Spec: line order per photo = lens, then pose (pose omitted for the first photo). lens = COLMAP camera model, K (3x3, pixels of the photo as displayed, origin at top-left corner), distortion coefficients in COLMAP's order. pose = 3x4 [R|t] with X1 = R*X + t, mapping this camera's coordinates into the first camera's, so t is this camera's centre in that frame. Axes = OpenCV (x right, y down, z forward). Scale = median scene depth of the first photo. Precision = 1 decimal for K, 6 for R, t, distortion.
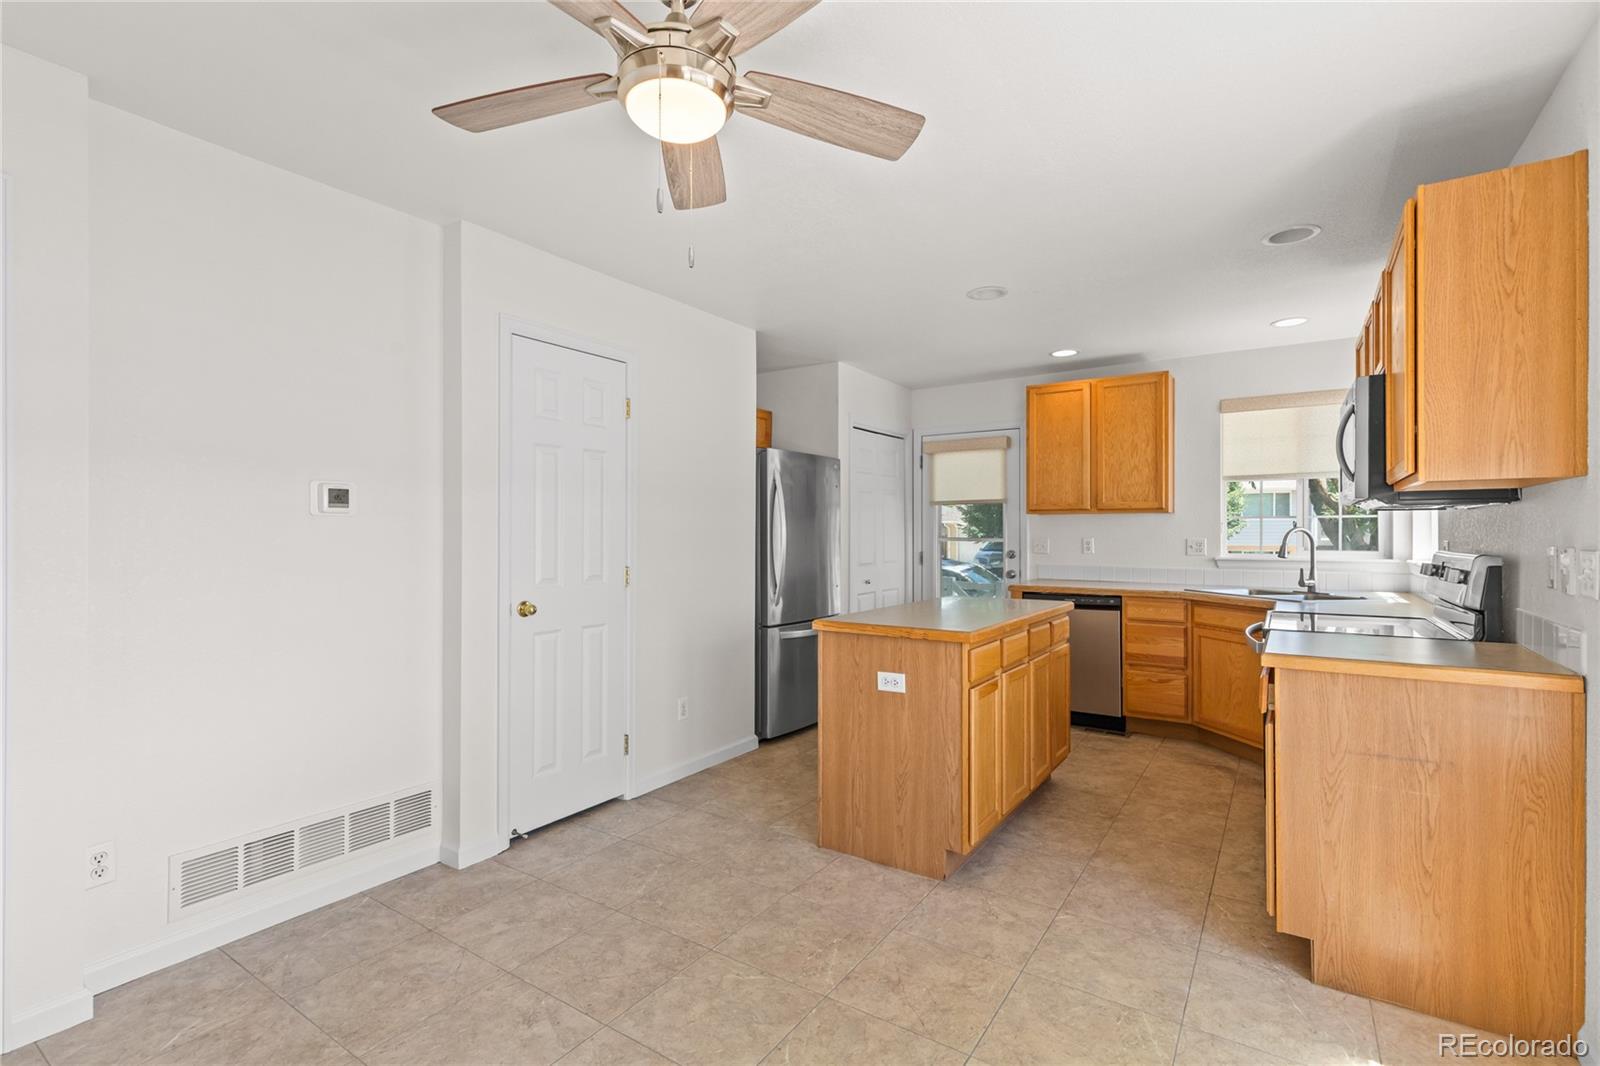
lens RADIAL K [[725.3, 0, 806.0], [0, 725.3, 530.8], [0, 0, 1]] dist [0.009140, -0.002288]
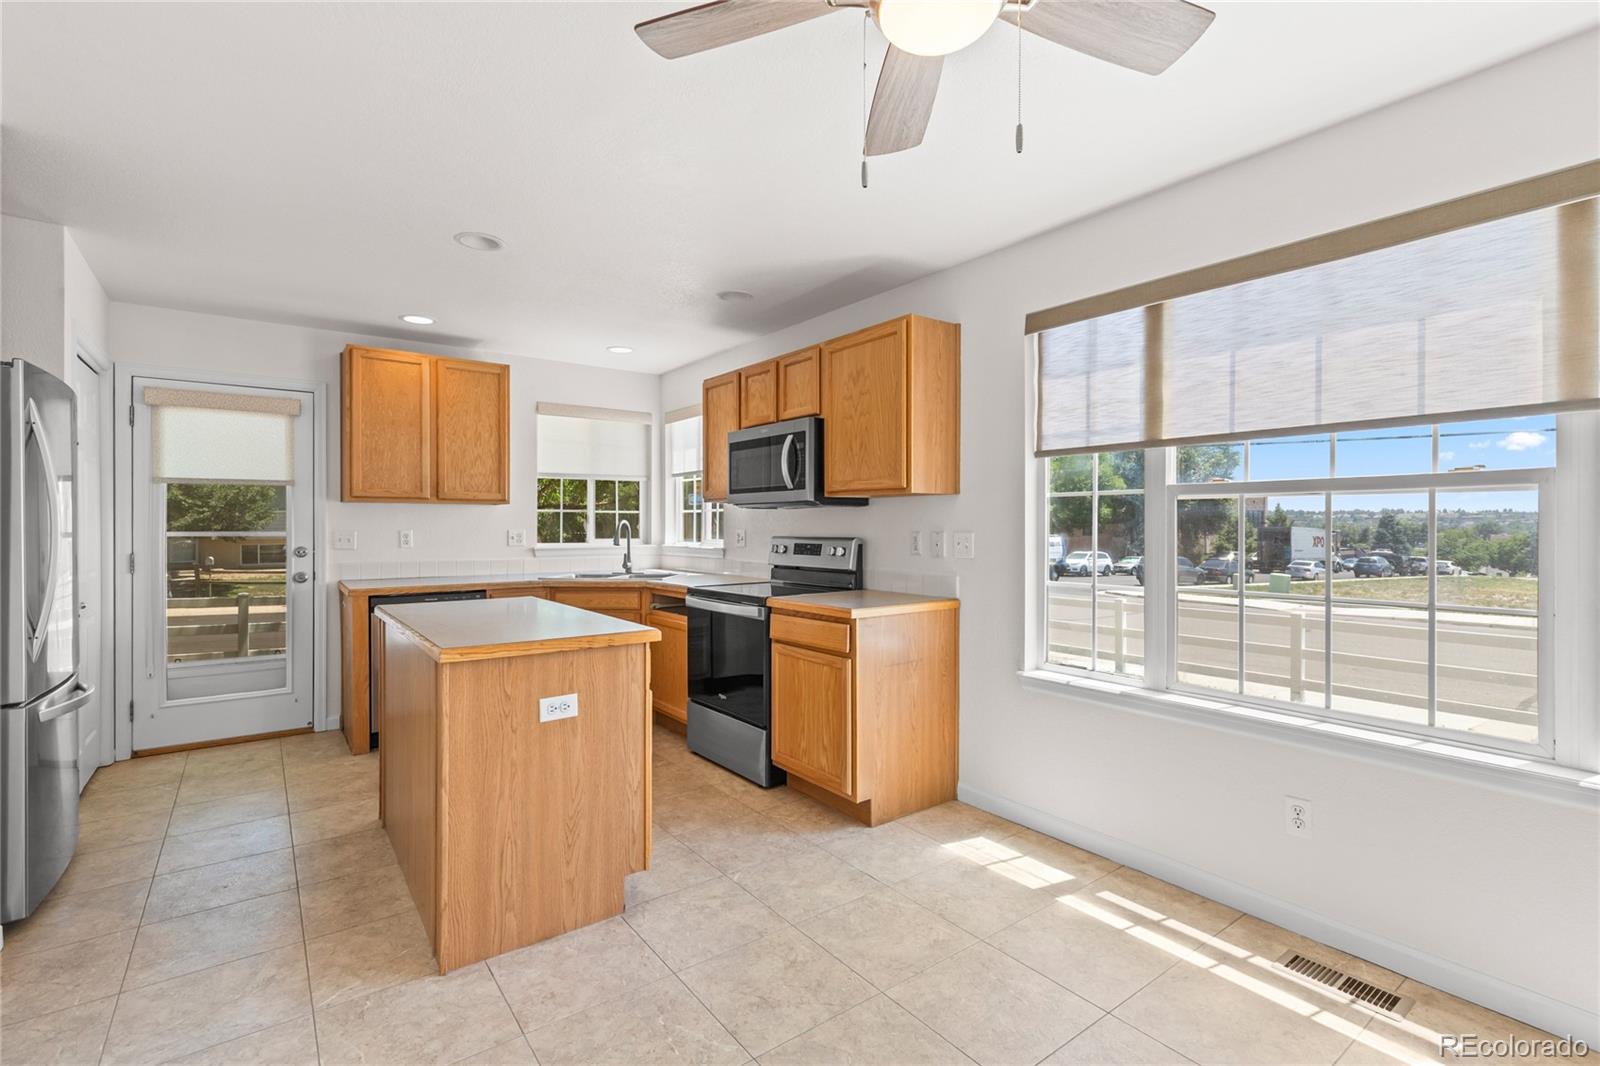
lens RADIAL K [[725.3, 0, 795.9], [0, 725.3, 527.4], [0, 0, 1]] dist [0.009140, -0.002288]
pose [[0.348754, -0.002953, 0.937210, -0.379746], [-0.002183, 0.999990, 0.003963, 0.002273], [-0.937212, -0.003428, 0.348744, 0.324390]]
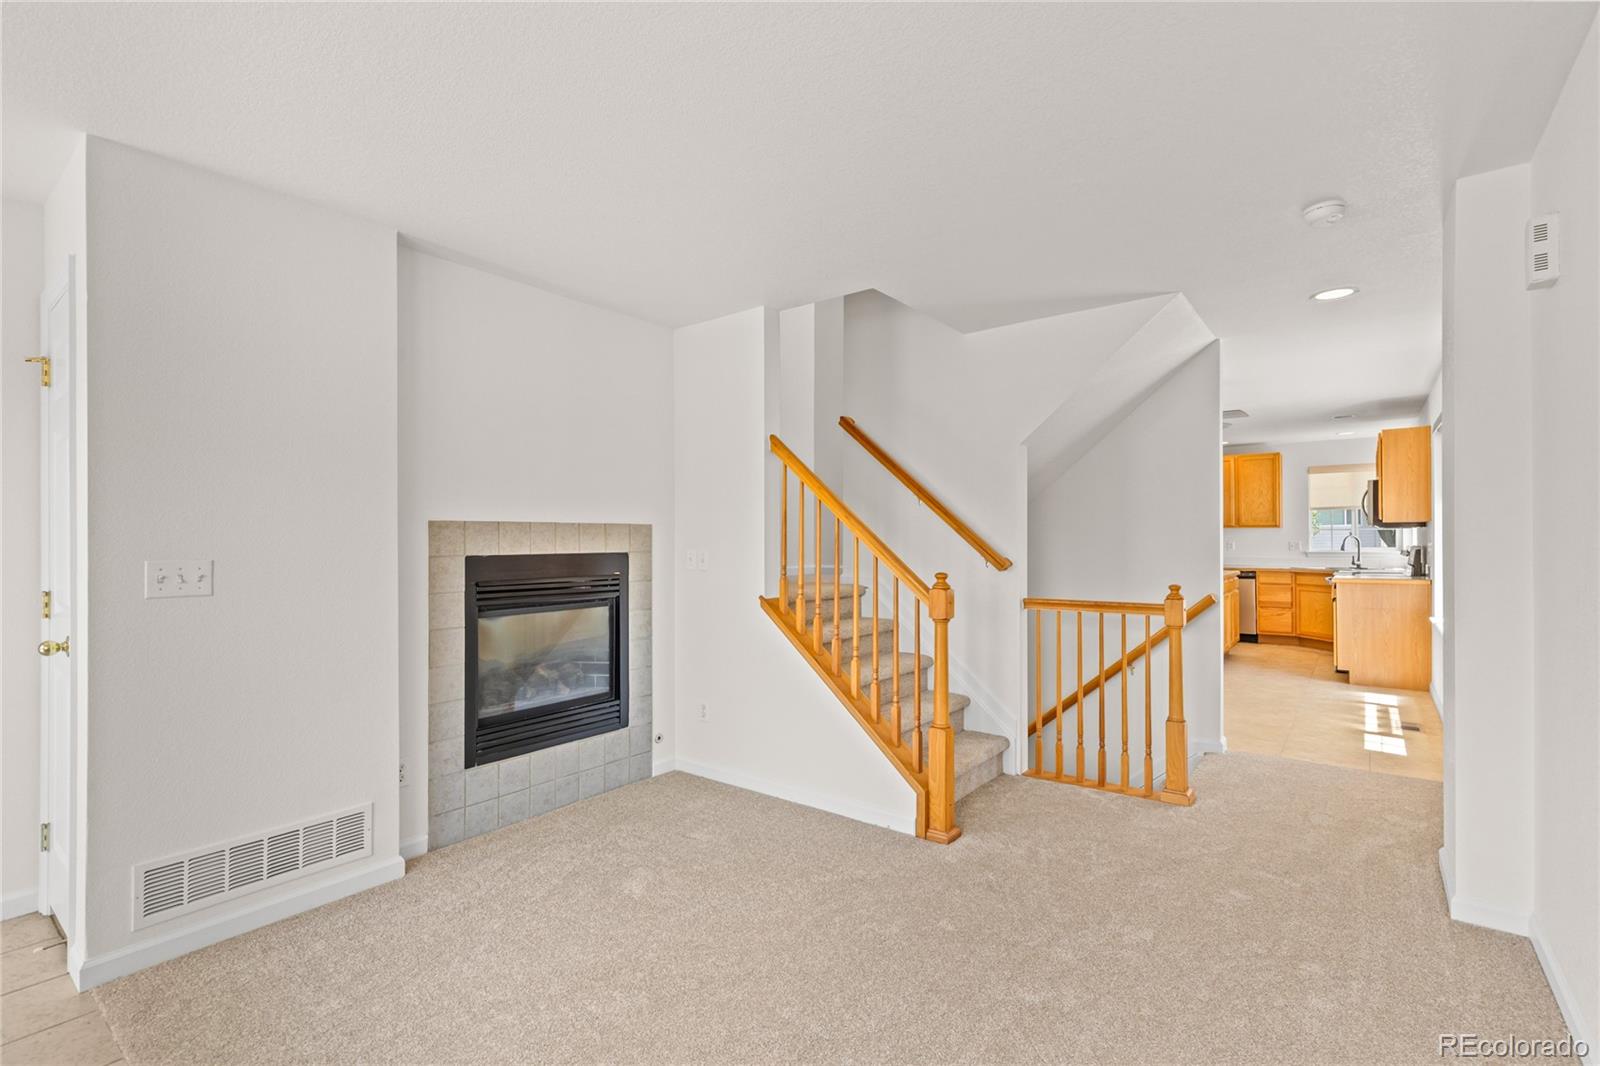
lens RADIAL K [[725.3, 0, 804.9], [0, 725.3, 535.6], [0, 0, 1]] dist [0.009140, -0.002288]
pose [[0.997651, -0.004476, -0.068352, -0.722128], [0.004407, 0.999990, -0.001158, -0.008901], [0.068356, 0.000854, 0.997661, -1.158678]]
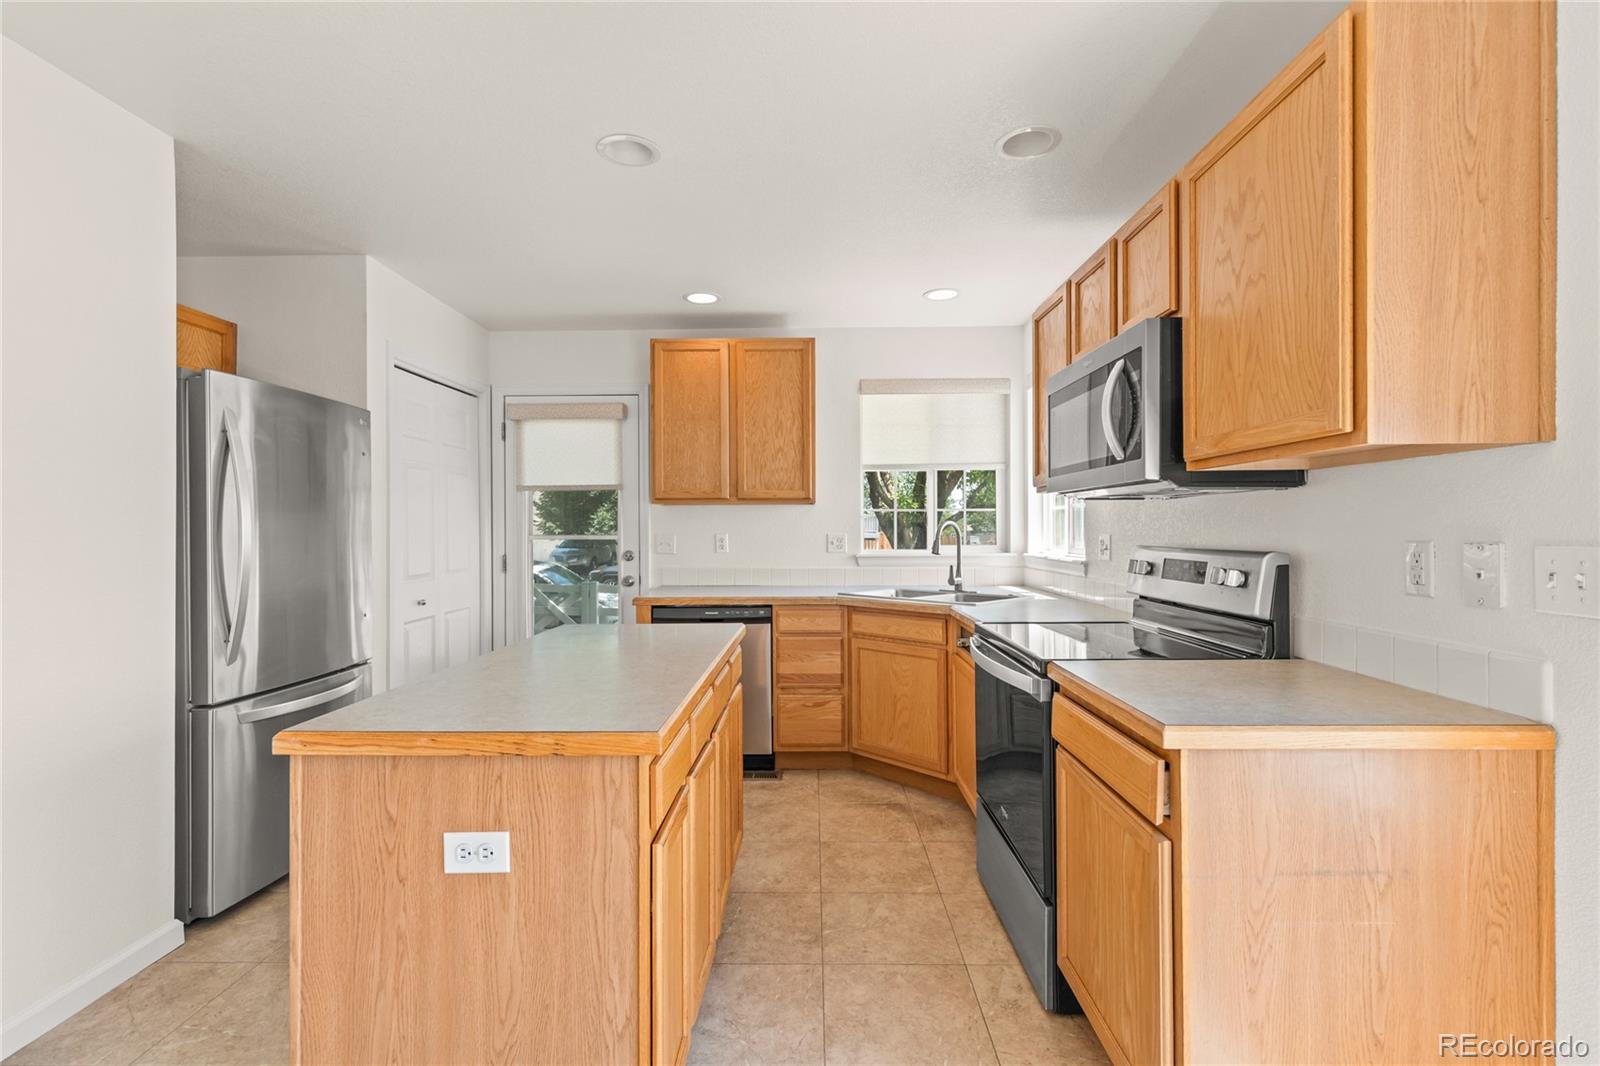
lens RADIAL K [[725.3, 0, 797.3], [0, 725.3, 528.4], [0, 0, 1]] dist [0.009140, -0.002288]
pose [[0.846709, -0.004205, 0.532039, 0.031095], [0.003158, 0.999991, 0.002876, 0.001923], [-0.532046, -0.000755, 0.846715, 0.347307]]
